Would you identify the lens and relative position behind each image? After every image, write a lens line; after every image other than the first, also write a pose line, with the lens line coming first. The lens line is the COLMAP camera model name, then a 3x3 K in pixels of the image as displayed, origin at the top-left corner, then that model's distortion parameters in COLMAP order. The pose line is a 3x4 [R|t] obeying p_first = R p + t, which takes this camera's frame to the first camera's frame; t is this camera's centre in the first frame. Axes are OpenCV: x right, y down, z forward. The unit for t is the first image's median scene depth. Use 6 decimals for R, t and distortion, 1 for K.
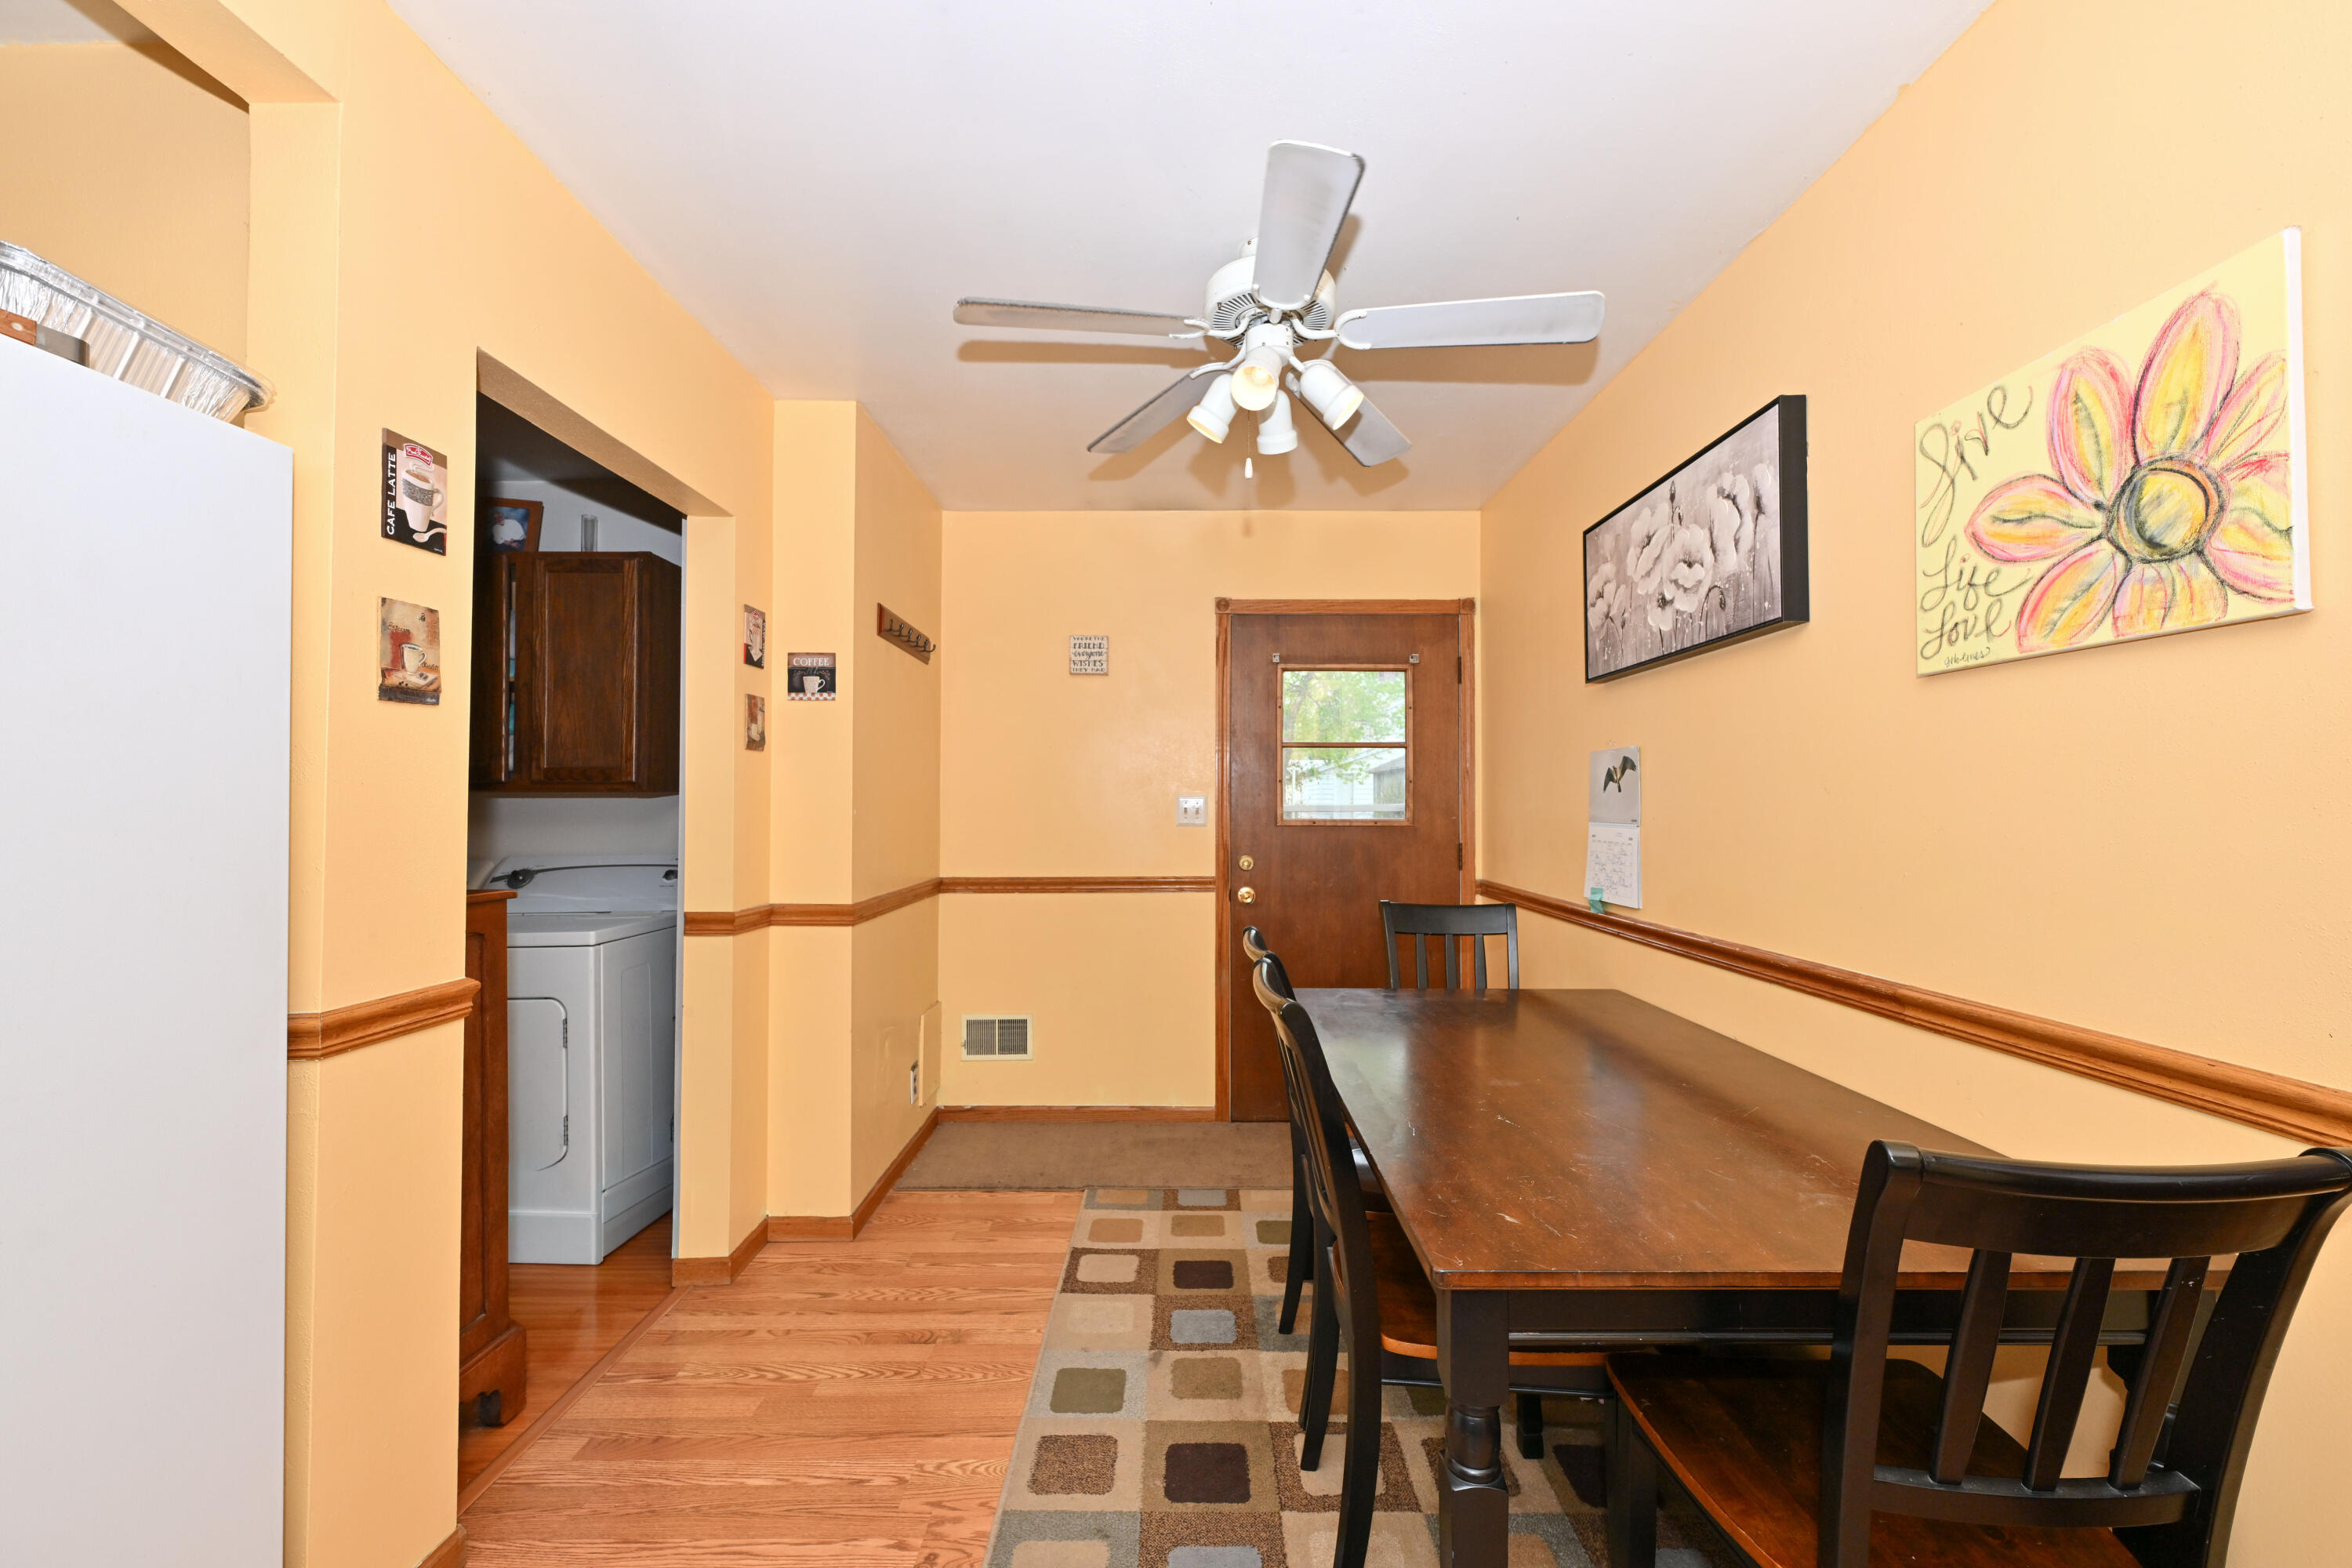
lens RADIAL K [[935.0, 0, 1187.6], [0, 935.0, 784.6], [0, 0, 1]] dist [0.000080, -0.000245]
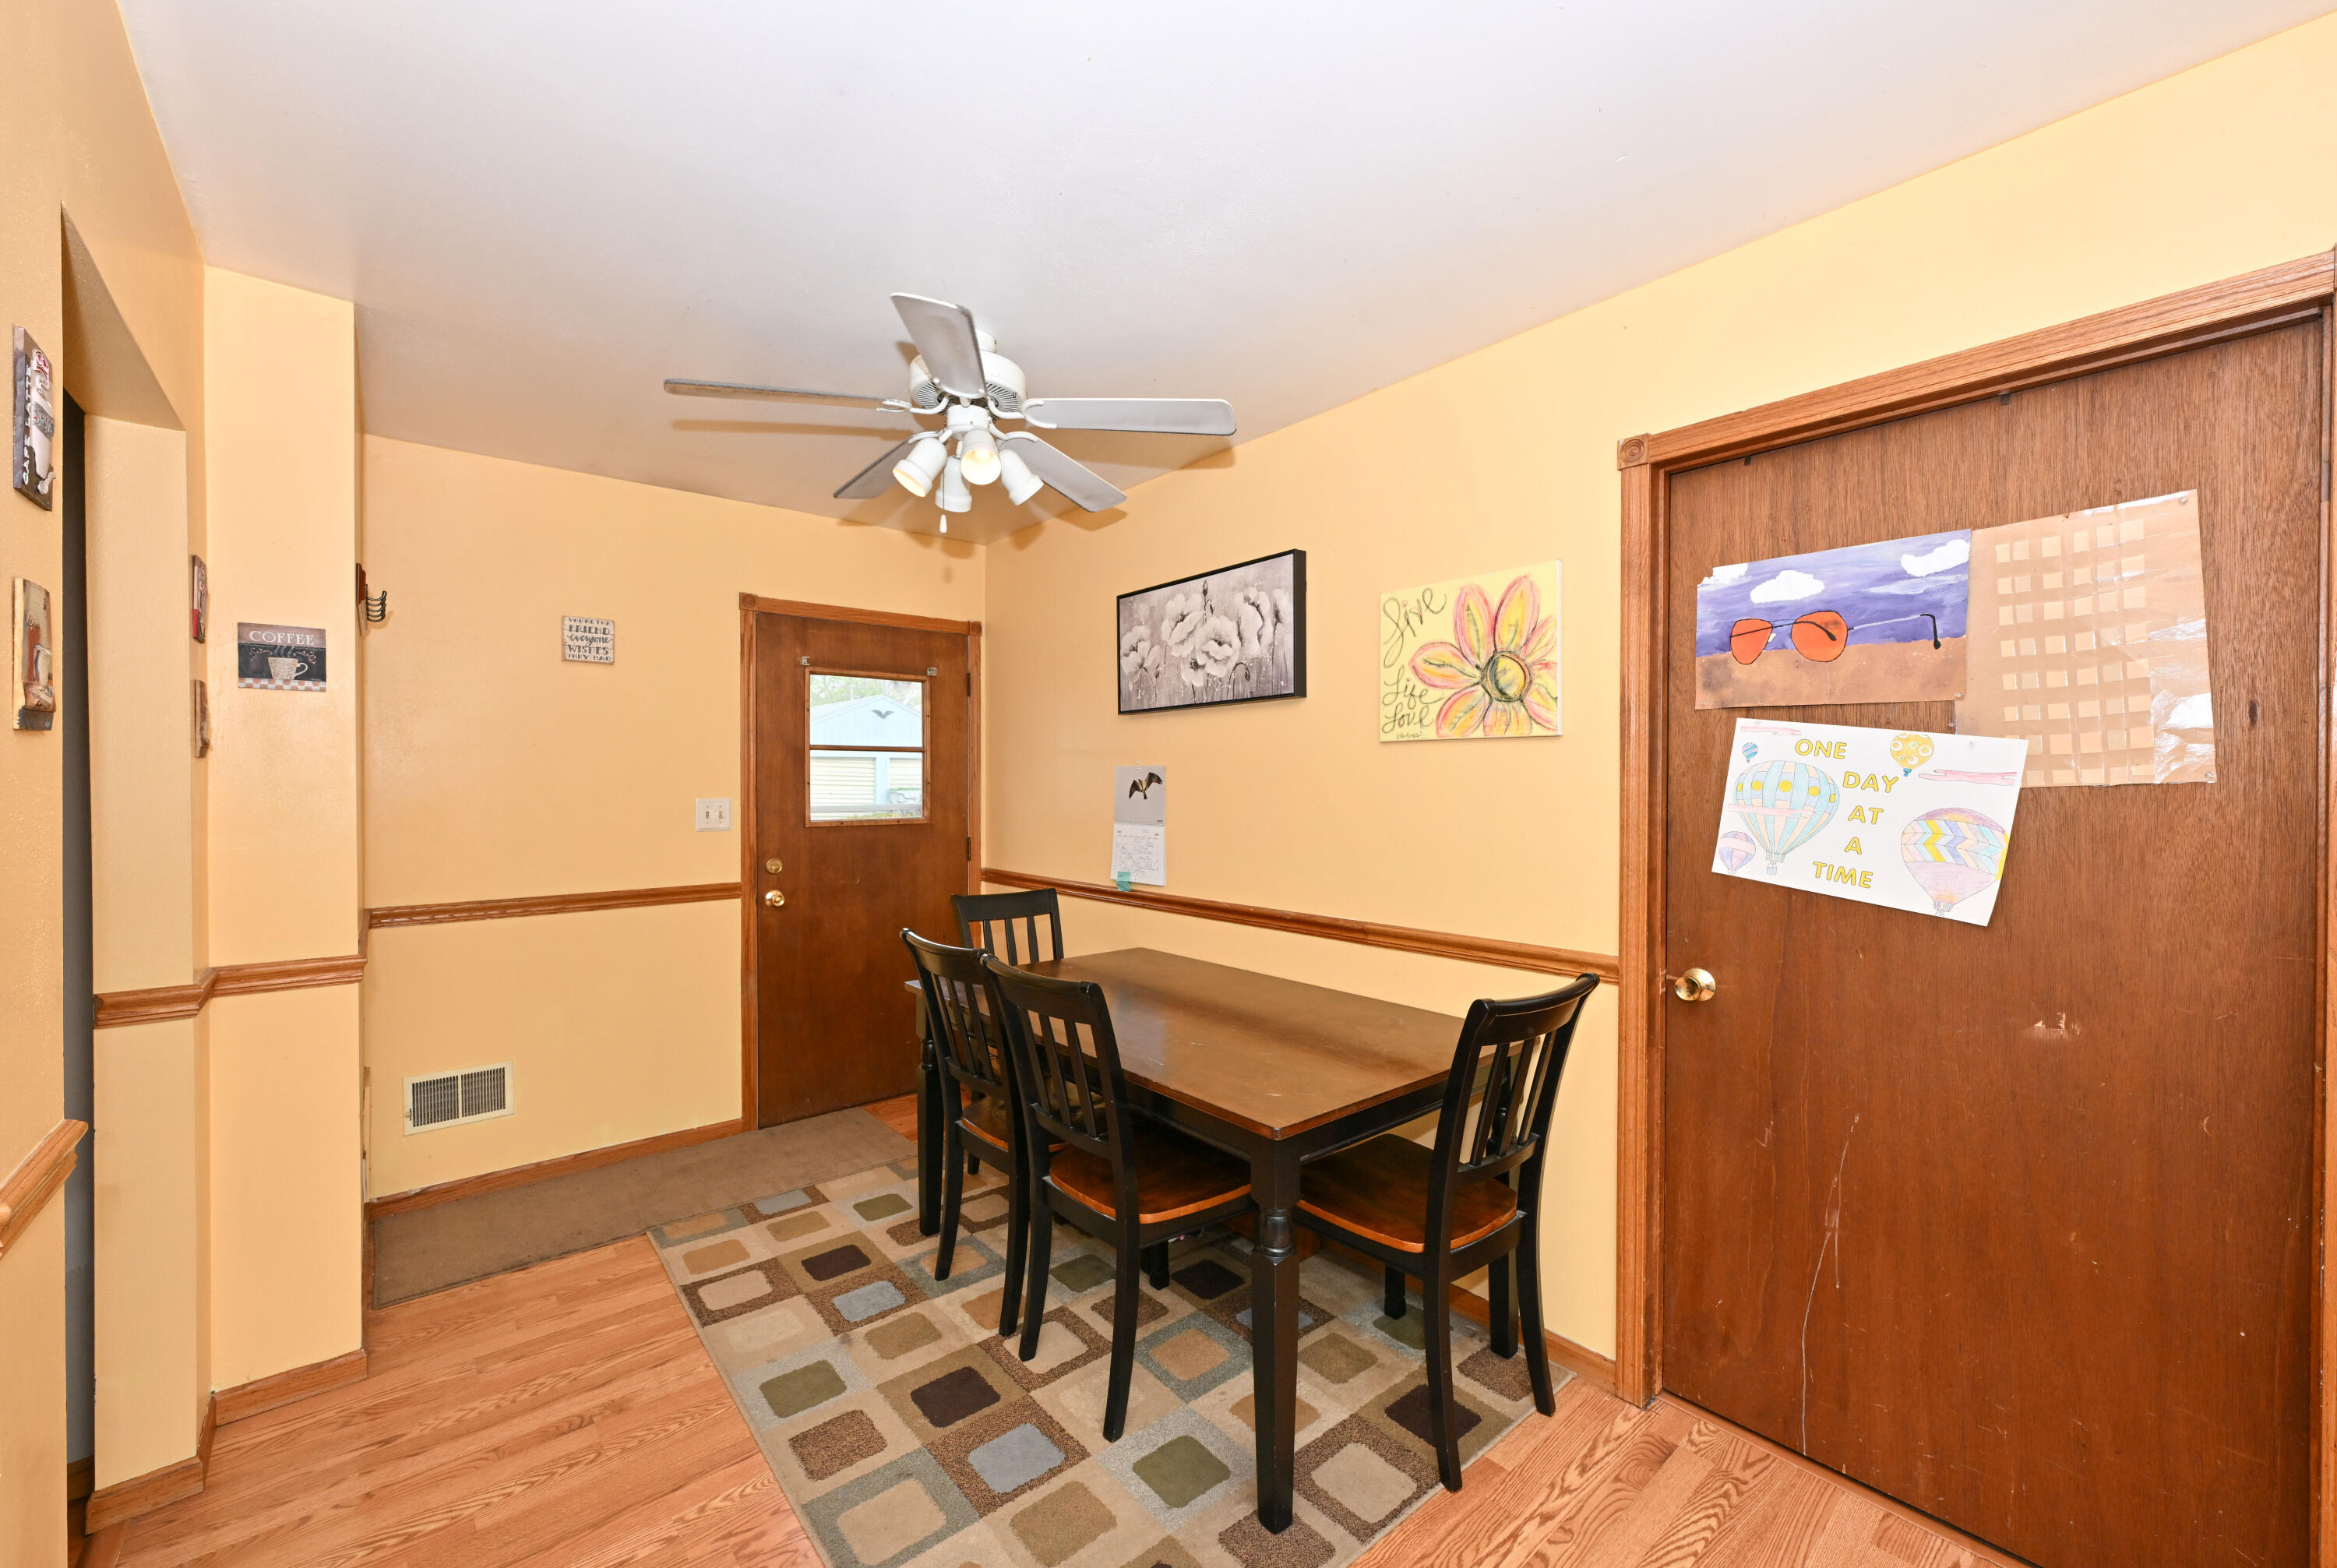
lens RADIAL K [[929.0, 0, 1180.0], [0, 929.0, 784.6], [0, 0, 1]] dist [0.000080, -0.000245]
pose [[0.759527, -0.004162, 0.650463, -0.408614], [-0.012487, 0.999702, 0.020977, -0.046630], [-0.650356, -0.024055, 0.759248, -0.038930]]
